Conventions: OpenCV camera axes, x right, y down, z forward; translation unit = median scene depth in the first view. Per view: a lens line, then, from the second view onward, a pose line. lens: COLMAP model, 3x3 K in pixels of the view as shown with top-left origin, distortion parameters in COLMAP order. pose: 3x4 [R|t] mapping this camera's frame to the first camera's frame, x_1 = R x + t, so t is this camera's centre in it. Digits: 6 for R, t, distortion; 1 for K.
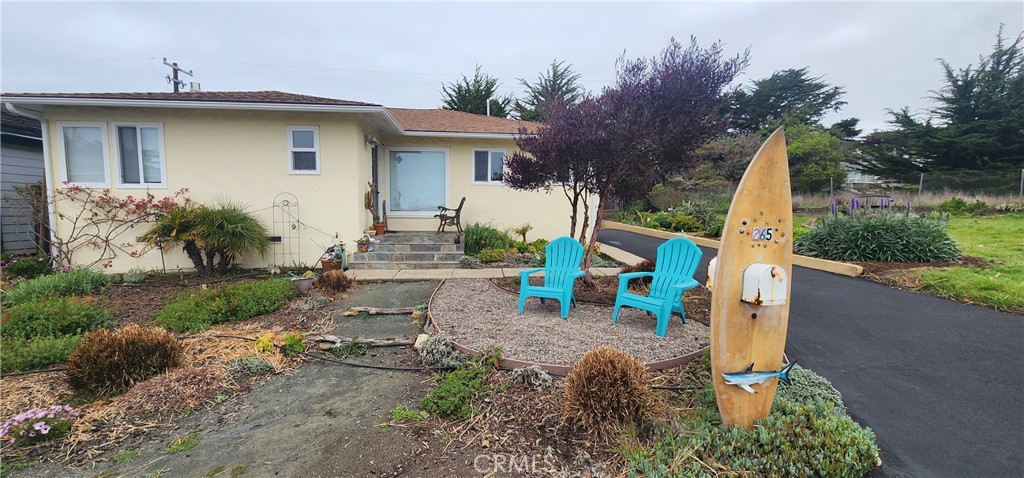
lens RADIAL K [[419.7, 0, 508.6], [0, 419.7, 239.3], [0, 0, 1]] dist [-0.000149, 0.000369]
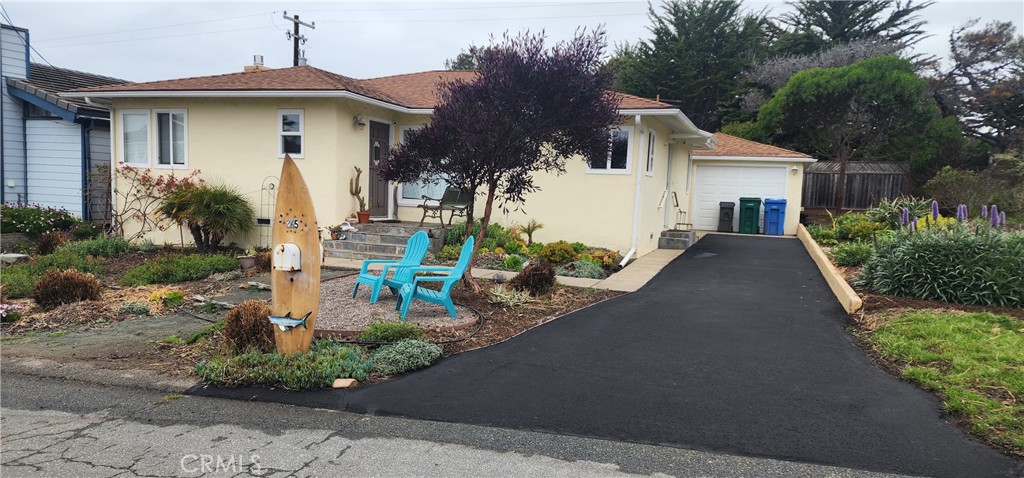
lens RADIAL K [[676.4, 0, 508.7], [0, 676.4, 244.3], [0, 0, 1]] dist [0.096576, -0.088148]
pose [[0.904000, 0.064785, -0.422595, 0.659960], [-0.064736, 0.997797, 0.014483, -0.007080], [0.422603, 0.014264, 0.906203, -0.244748]]
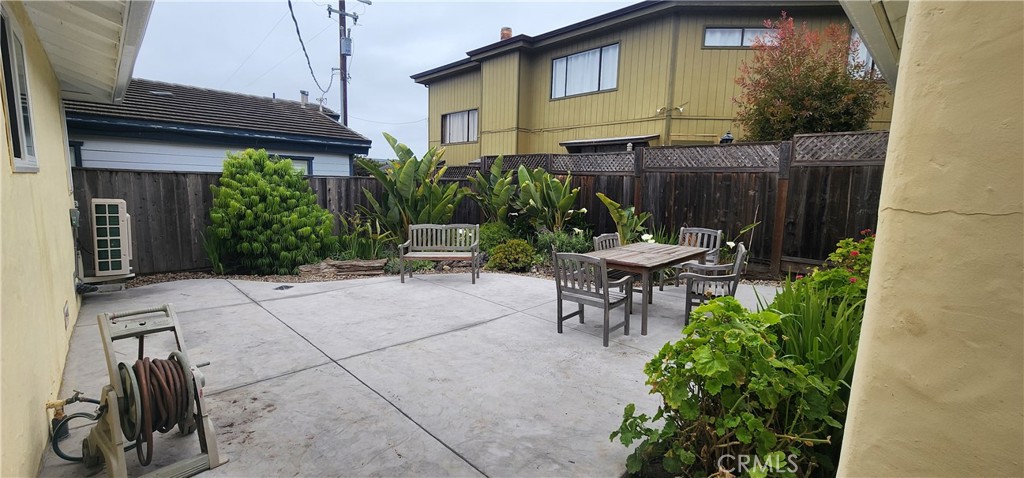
lens RADIAL K [[419.7, 0, 508.6], [0, 419.7, 239.3], [0, 0, 1]] dist [-0.000149, 0.000369]
pose [[0.630378, 0.111038, -0.768306, -0.074516], [-0.080578, 0.993730, 0.077505, -0.222350], [0.772095, 0.013051, 0.635373, 2.316432]]
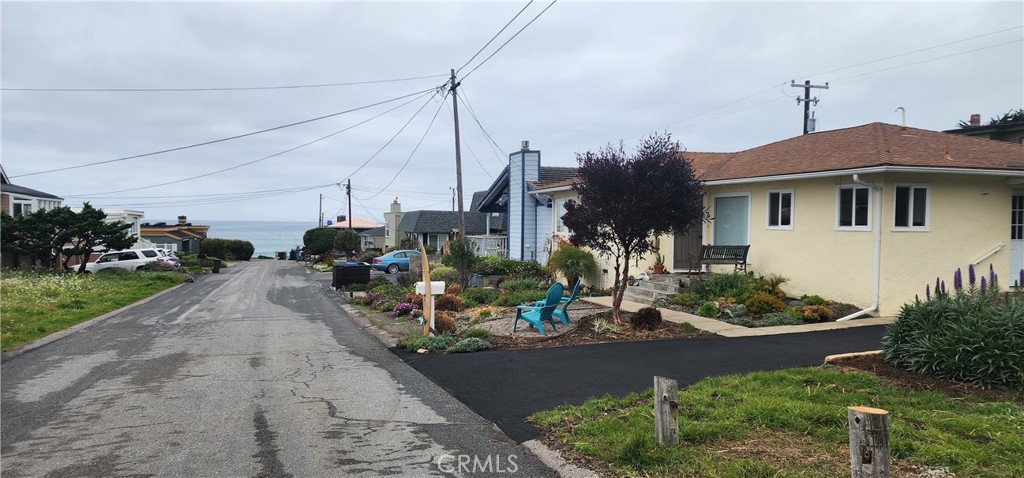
lens RADIAL K [[680.0, 0, 517.5], [0, 680.0, 245.9], [0, 0, 1]] dist [0.092426, -0.087280]
pose [[0.243358, 0.027883, -0.969536, 1.576706], [-0.073877, 0.997216, 0.010136, -0.085869], [0.967119, 0.069160, 0.244741, 0.126269]]
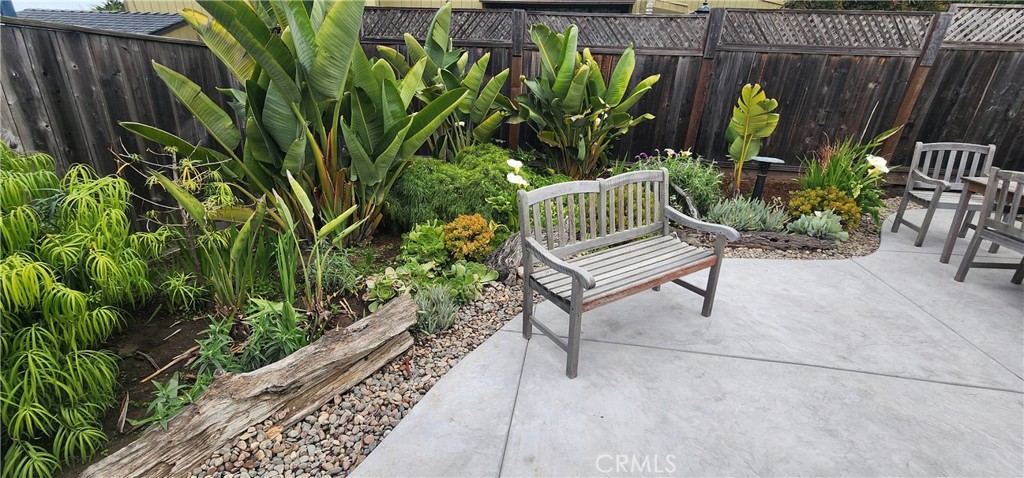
lens RADIAL K [[419.7, 0, 508.6], [0, 419.7, 239.3], [0, 0, 1]] dist [-0.000149, 0.000369]
pose [[0.970290, 0.110891, -0.215037, -0.820984], [-0.048417, 0.959798, 0.276484, -0.213679], [0.237052, -0.257858, 0.936651, 2.441879]]
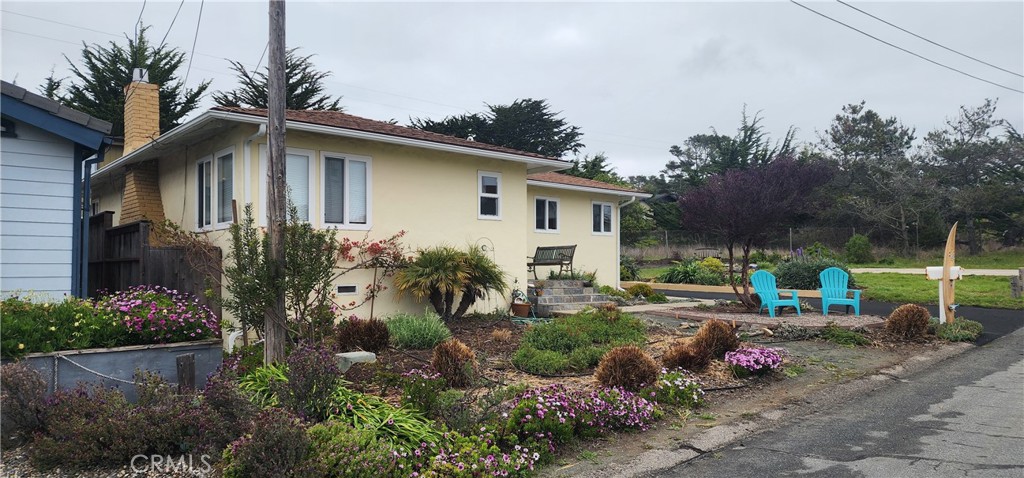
lens RADIAL K [[677.0, 0, 519.3], [0, 677.0, 246.9], [0, 0, 1]] dist [0.093917, -0.086179]
pose [[0.800086, 0.010467, 0.599794, -1.342029], [0.052837, 0.994732, -0.087840, 0.051942], [-0.597554, 0.101971, 0.795318, -0.298556]]
